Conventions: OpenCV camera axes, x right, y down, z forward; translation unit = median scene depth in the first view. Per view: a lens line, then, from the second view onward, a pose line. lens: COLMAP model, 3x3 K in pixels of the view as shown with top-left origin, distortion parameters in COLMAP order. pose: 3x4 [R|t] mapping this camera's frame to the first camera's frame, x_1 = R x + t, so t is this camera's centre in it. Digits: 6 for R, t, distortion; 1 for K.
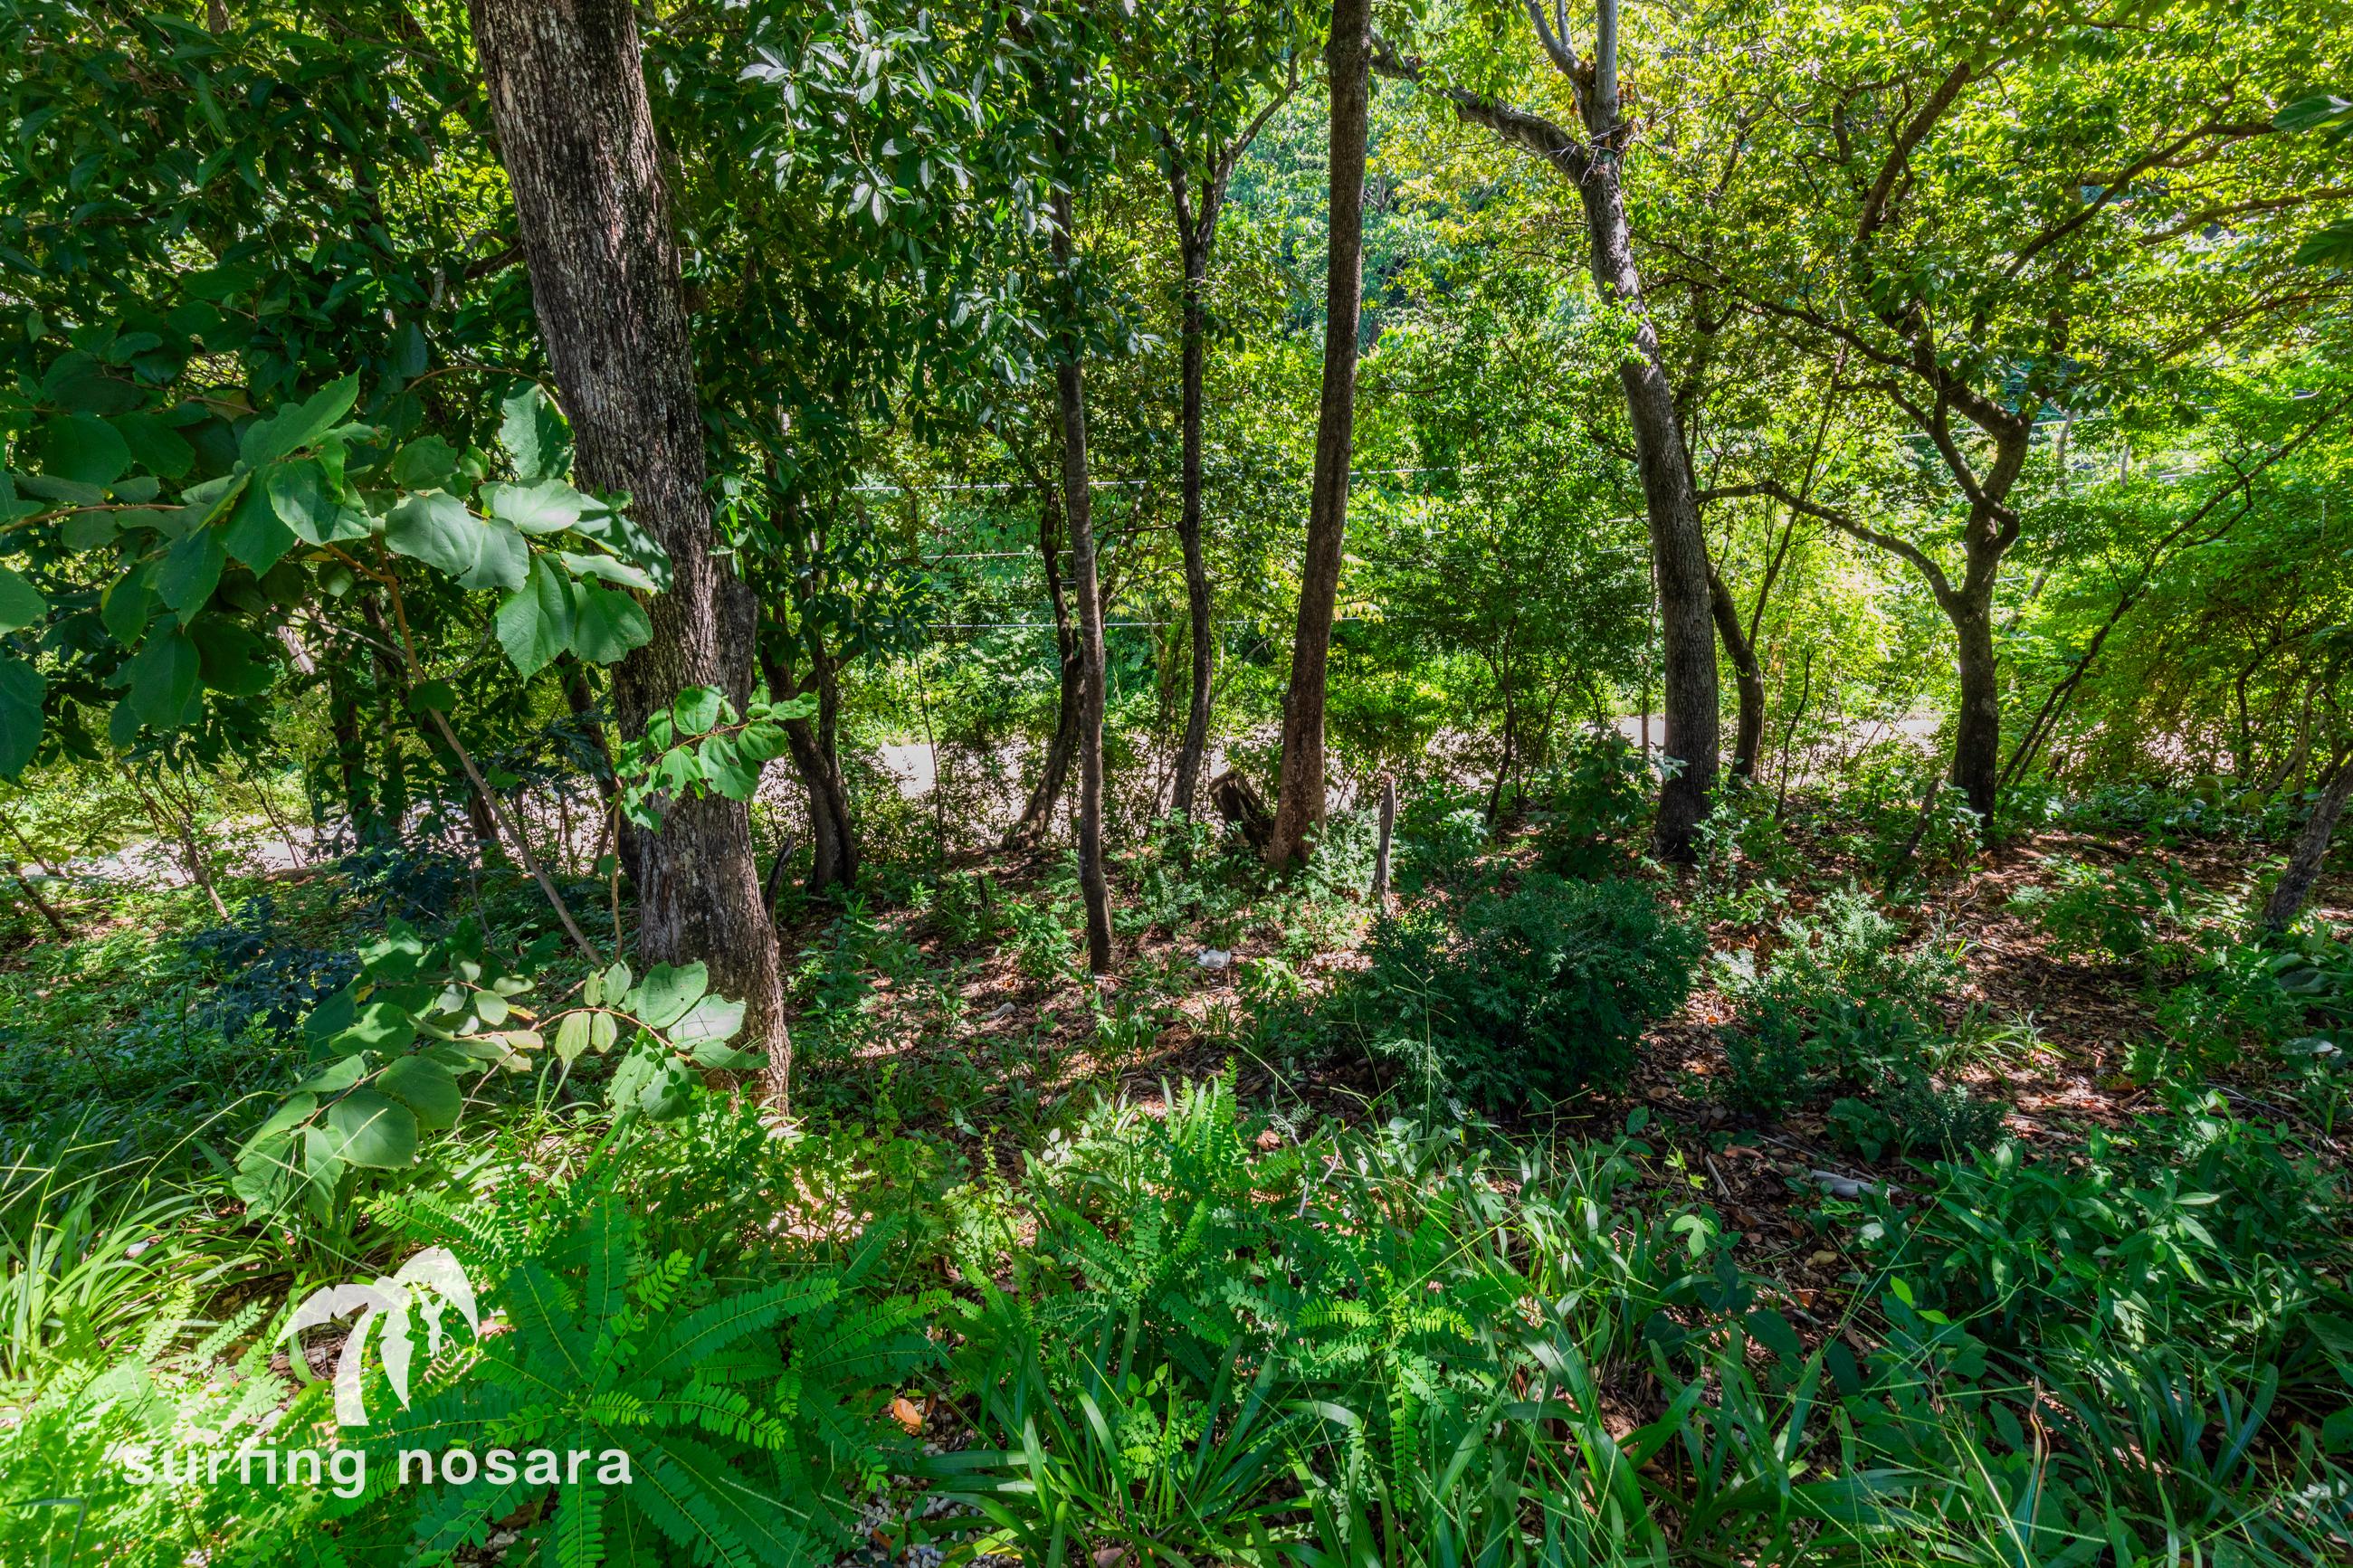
lens RADIAL K [[1060.7, 0, 1176.1], [0, 1060.7, 790.1], [0, 0, 1]] dist [0.006881, 0.001050]
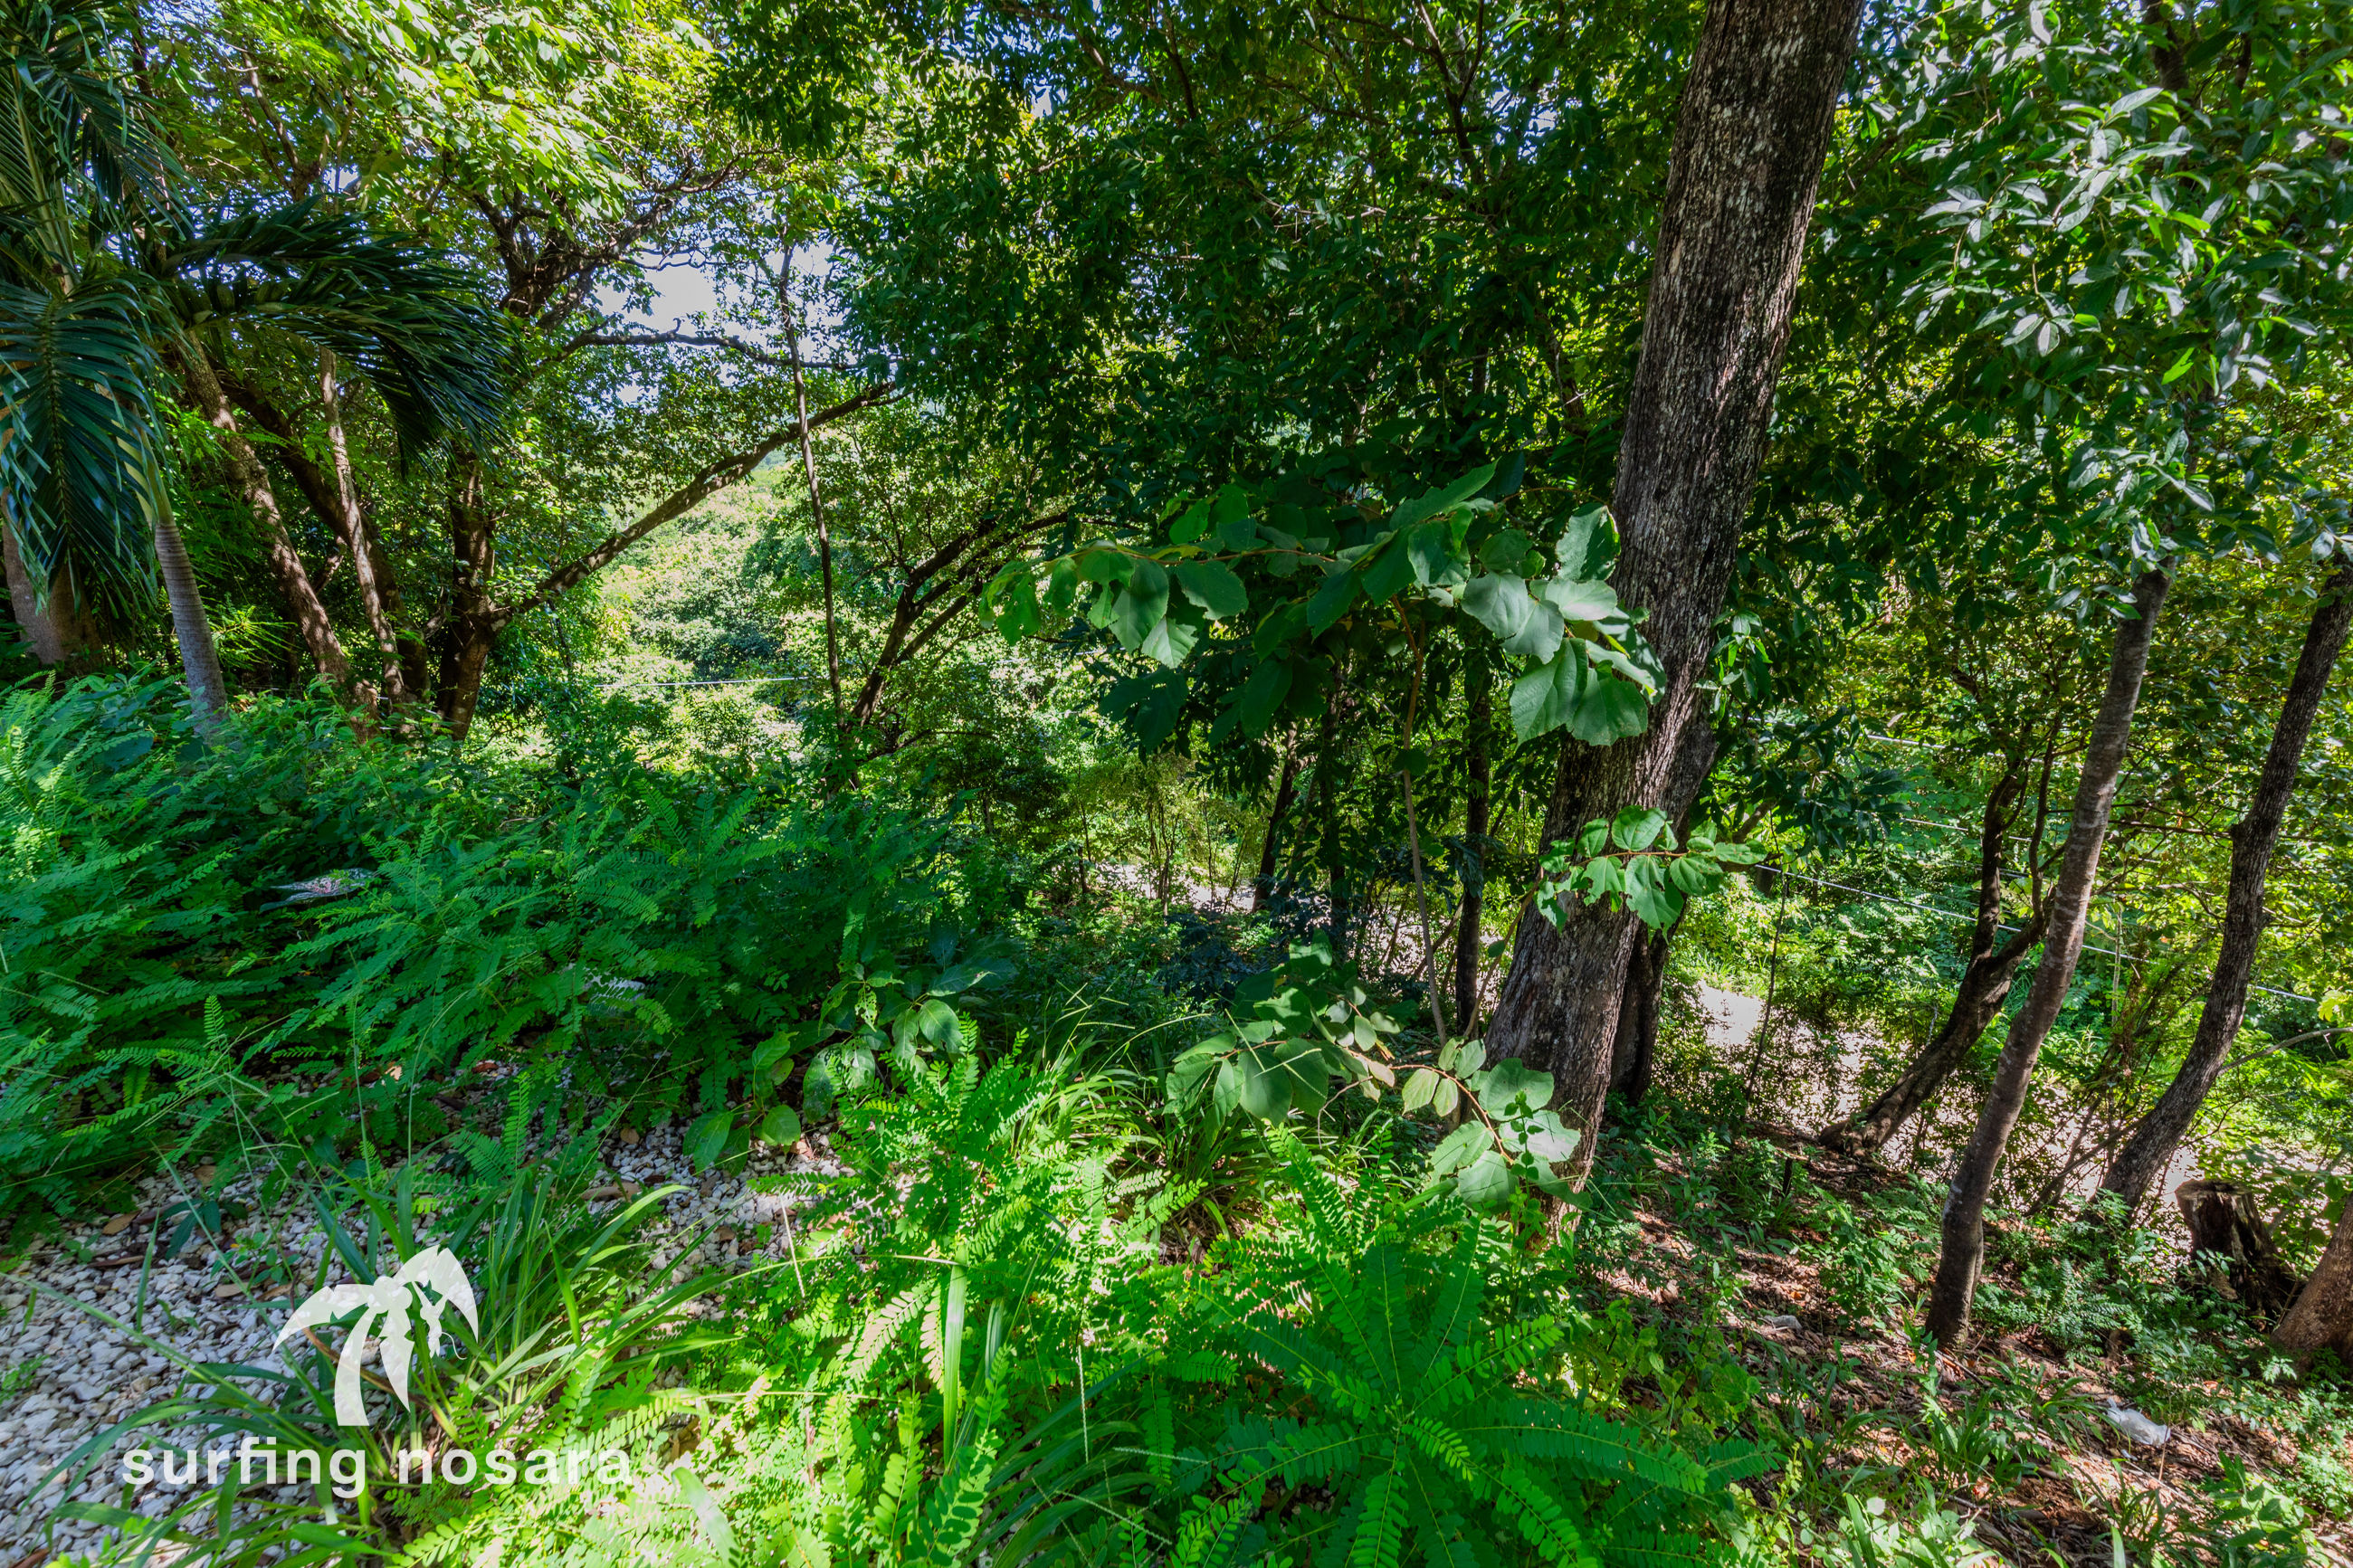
lens RADIAL K [[1053.5, 0, 1220.4], [0, 1053.5, 783.5], [0, 0, 1]] dist [0.010959, -0.000220]
pose [[0.714781, 0.228084, -0.661109, -0.090177], [-0.355194, 0.932718, -0.062241, 0.082932], [0.602432, 0.279311, 0.747704, 0.029699]]
